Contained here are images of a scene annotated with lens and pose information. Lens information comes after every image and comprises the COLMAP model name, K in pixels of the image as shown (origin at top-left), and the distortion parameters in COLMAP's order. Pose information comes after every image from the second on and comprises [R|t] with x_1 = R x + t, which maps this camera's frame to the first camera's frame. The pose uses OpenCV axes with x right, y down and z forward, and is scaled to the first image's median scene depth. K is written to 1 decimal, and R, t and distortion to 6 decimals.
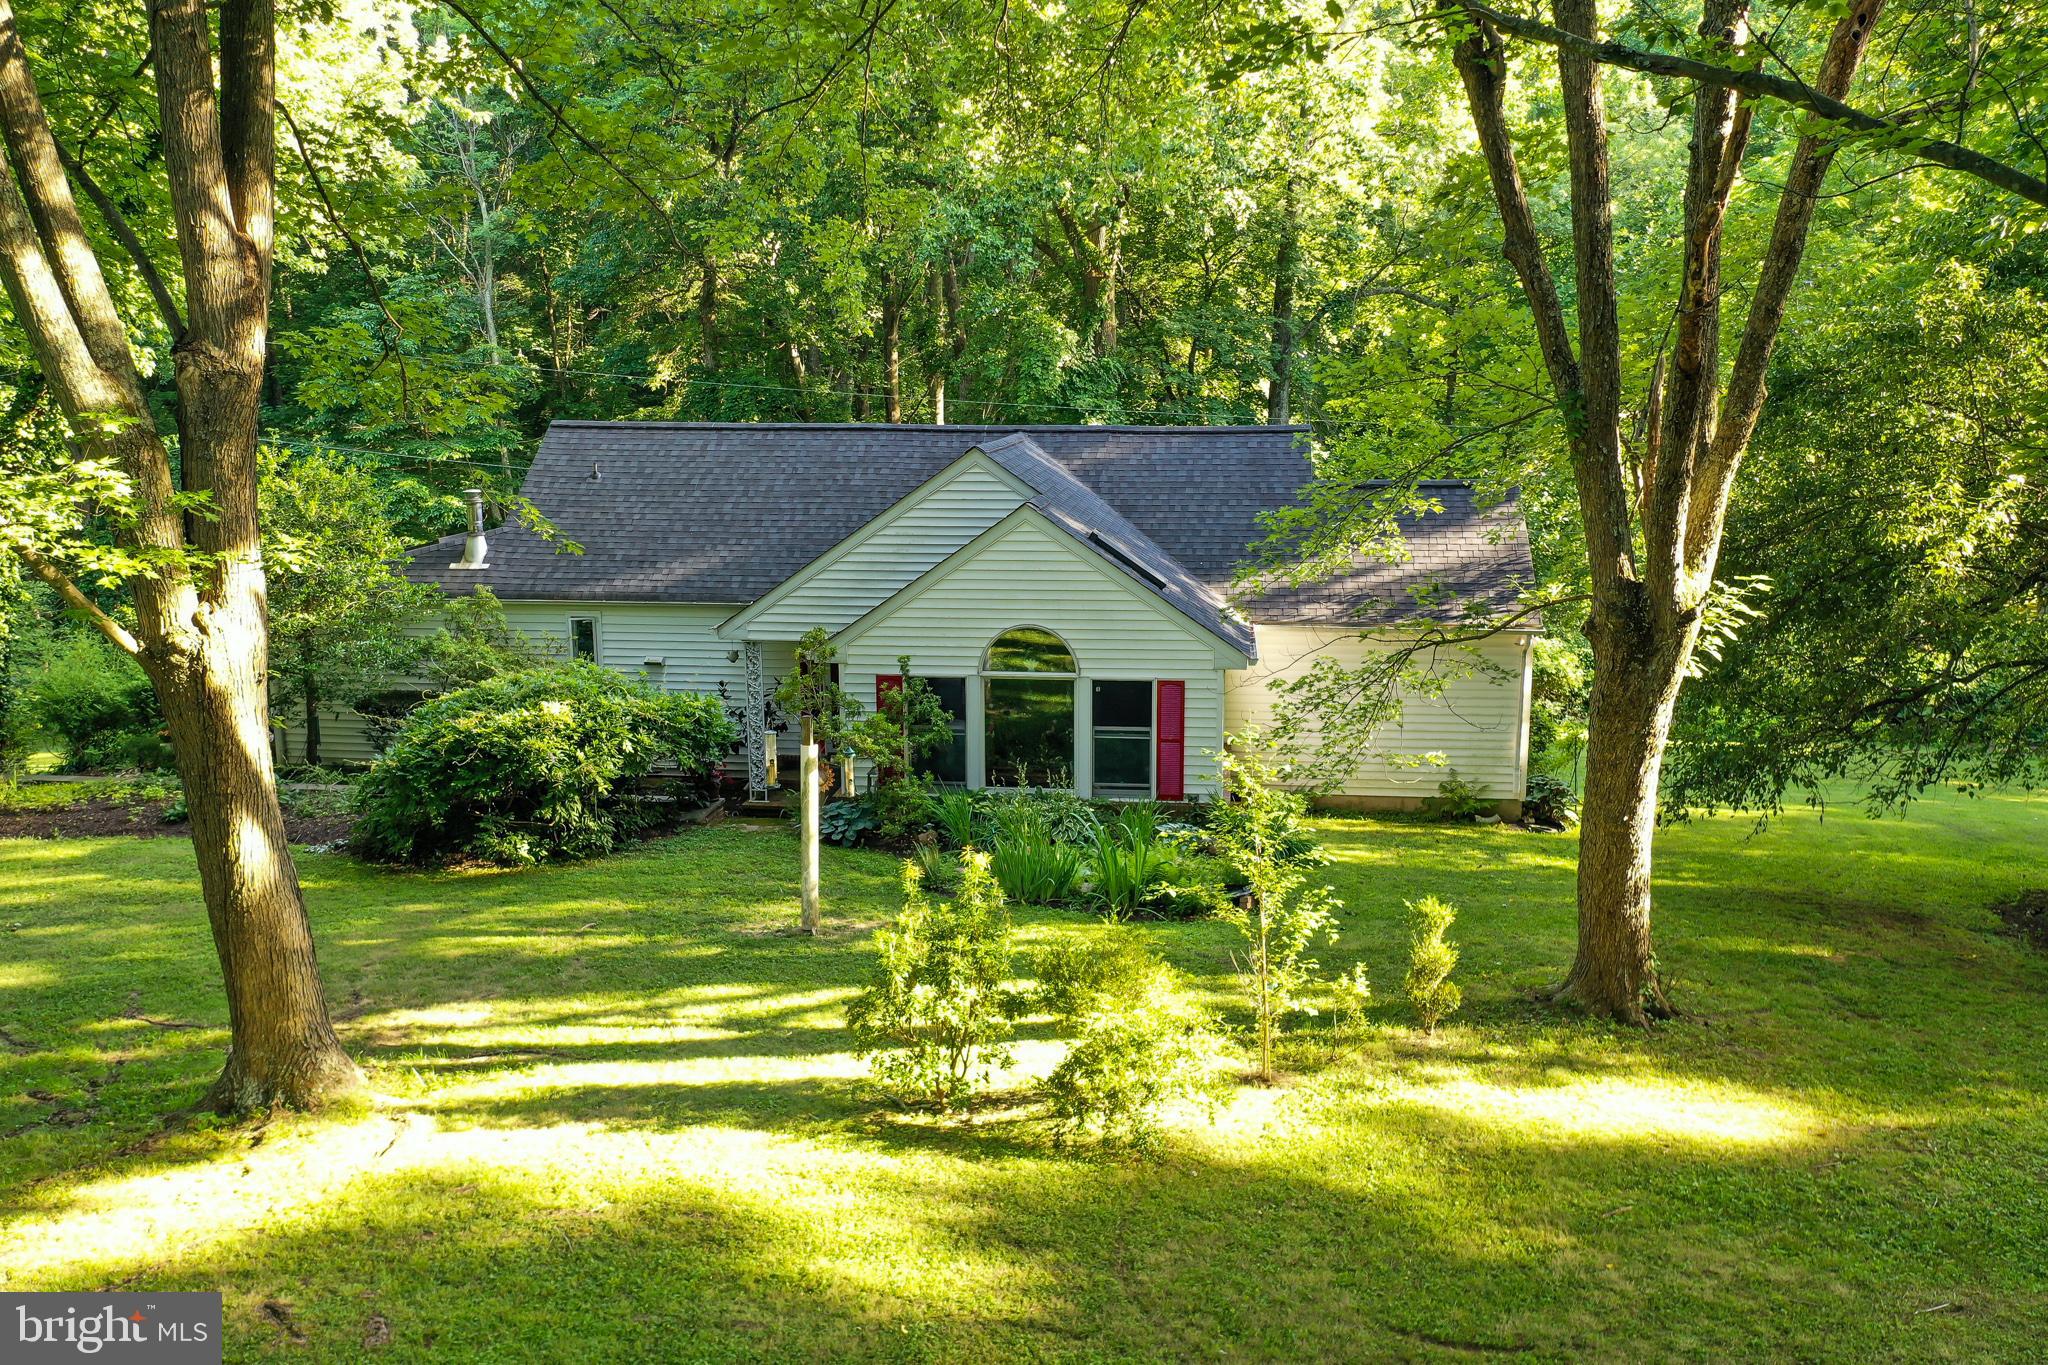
lens RADIAL K [[1608.7, 0, 1029.8], [0, 1608.7, 683.7], [0, 0, 1]] dist [0.007186, -0.005894]
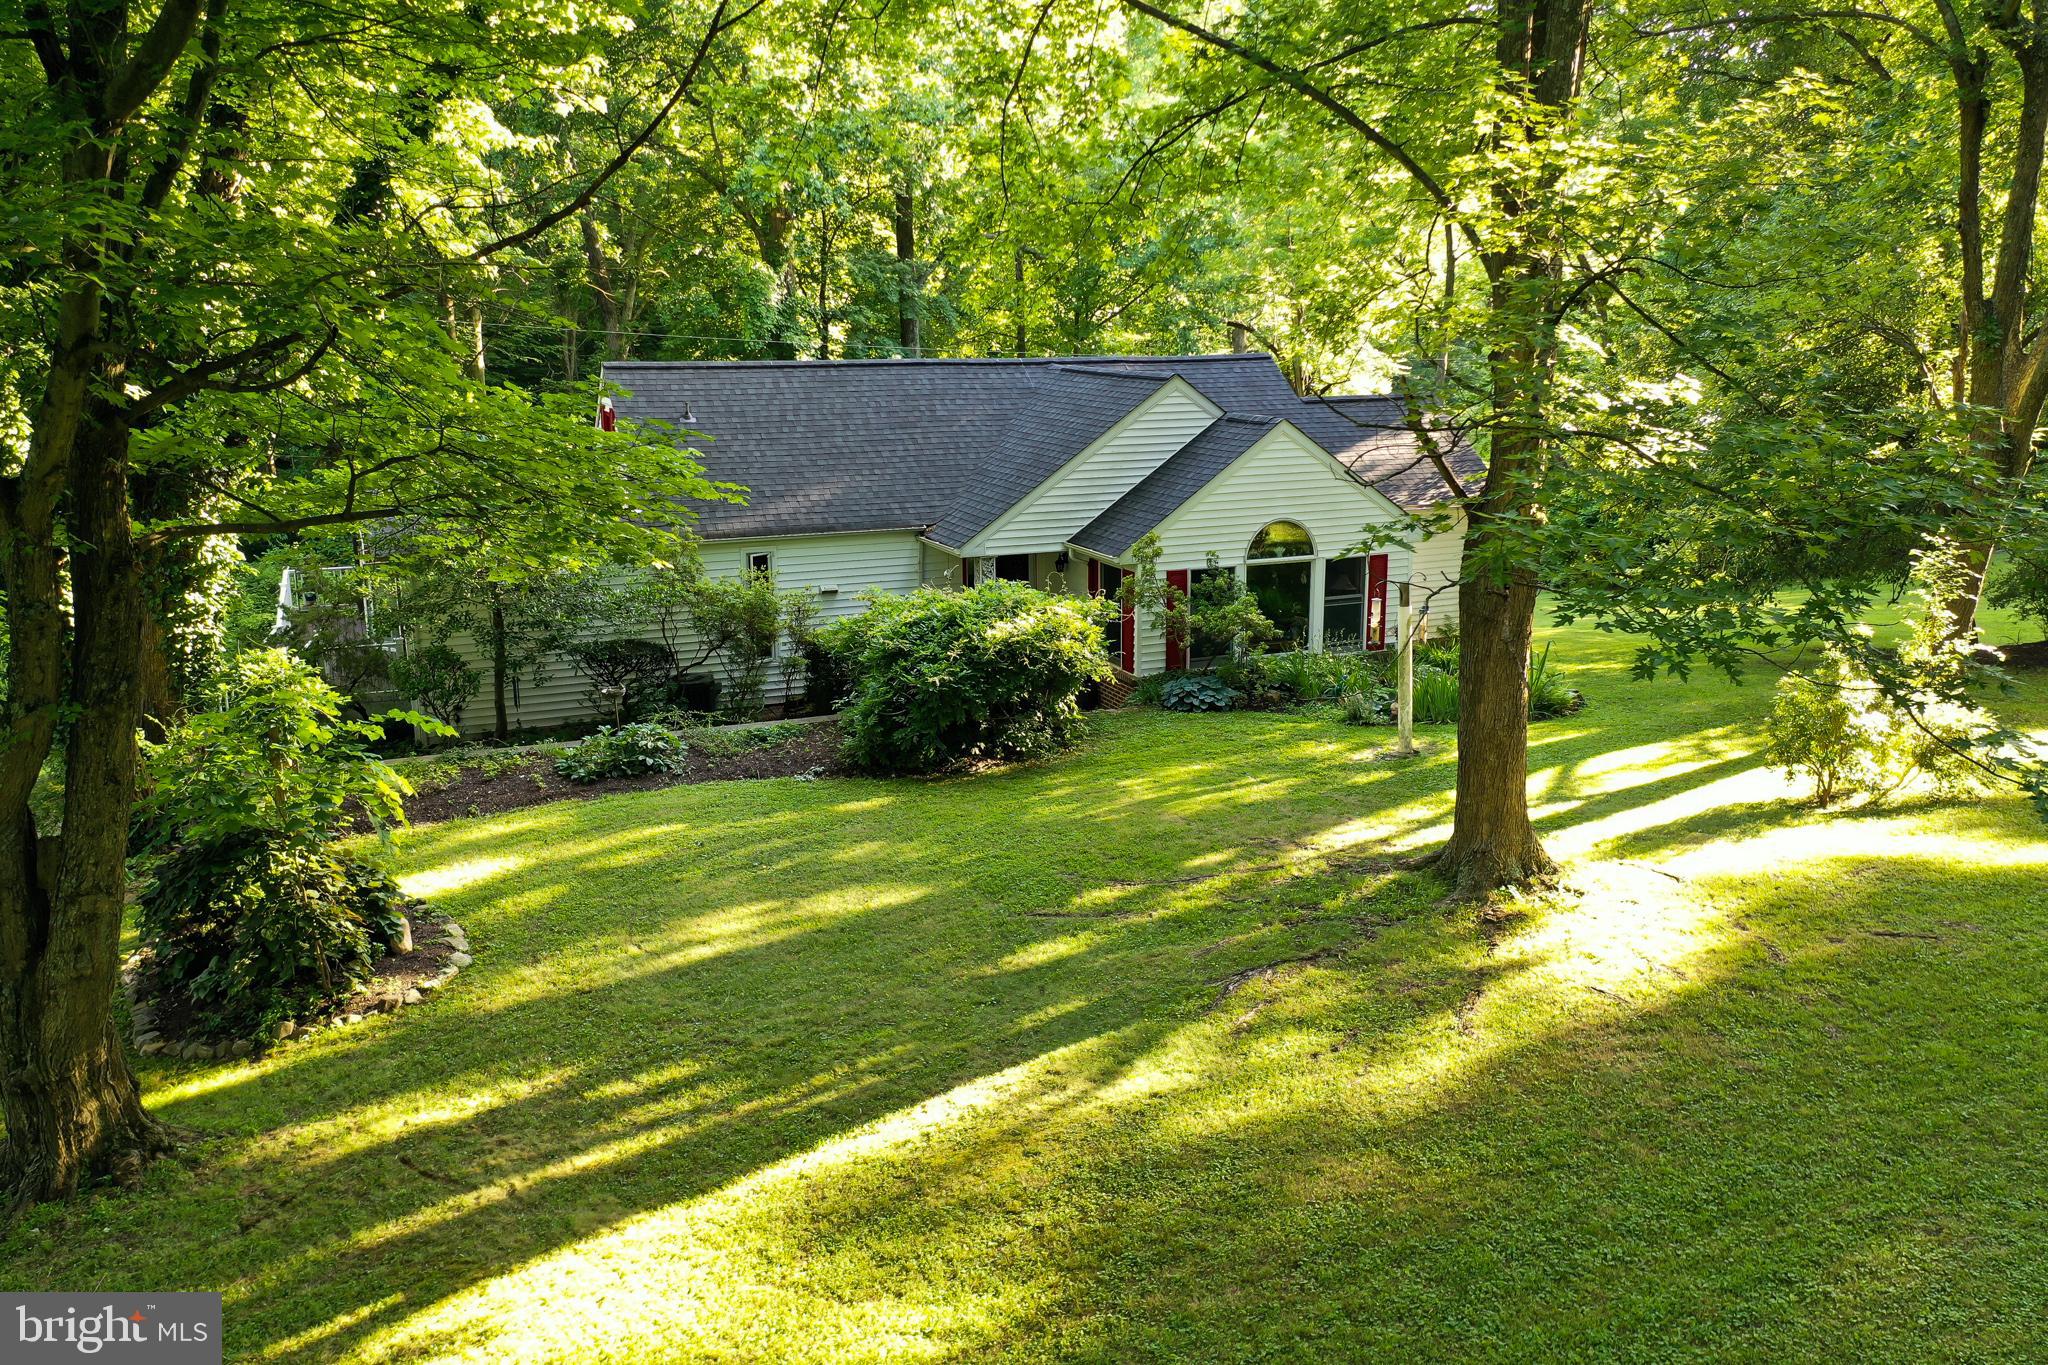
lens RADIAL K [[1608.7, 0, 1021.3], [0, 1608.7, 677.6], [0, 0, 1]] dist [0.007186, -0.005894]
pose [[0.871215, -0.114008, 0.477479, -0.762492], [0.097324, 0.993465, 0.059633, -0.009091], [-0.481157, -0.005483, 0.876617, 0.024582]]
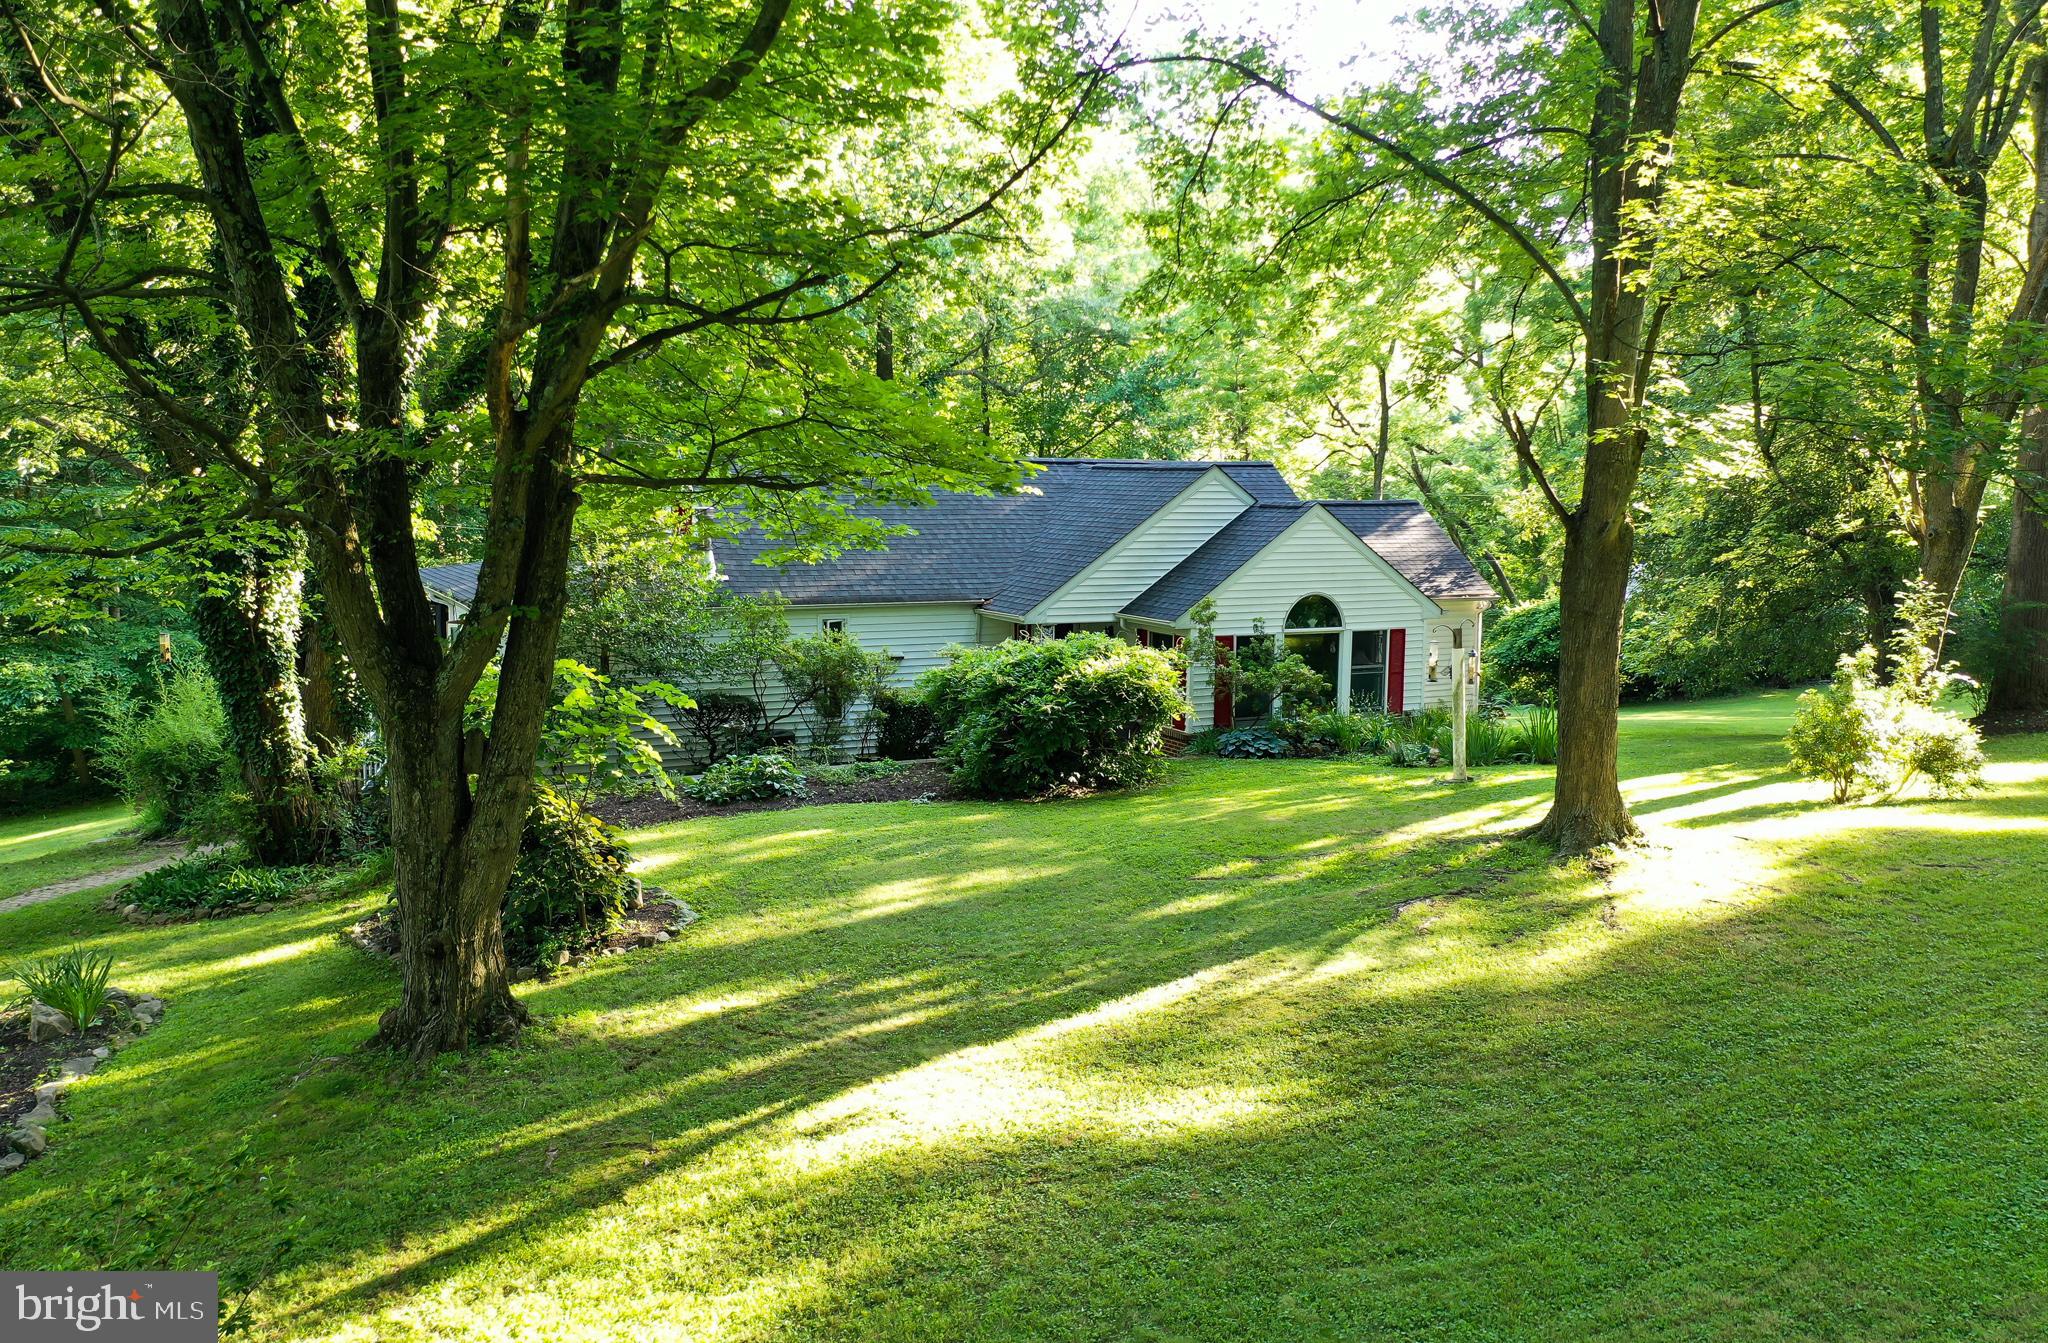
lens RADIAL K [[1634.4, 0, 1023.4], [0, 1634.4, 670.7], [0, 0, 1]] dist [0.012887, -0.005540]
pose [[0.833964, -0.053521, 0.549217, -0.952221], [0.090945, 0.995006, -0.041134, 0.062216], [-0.544273, 0.084252, 0.834667, -0.004185]]
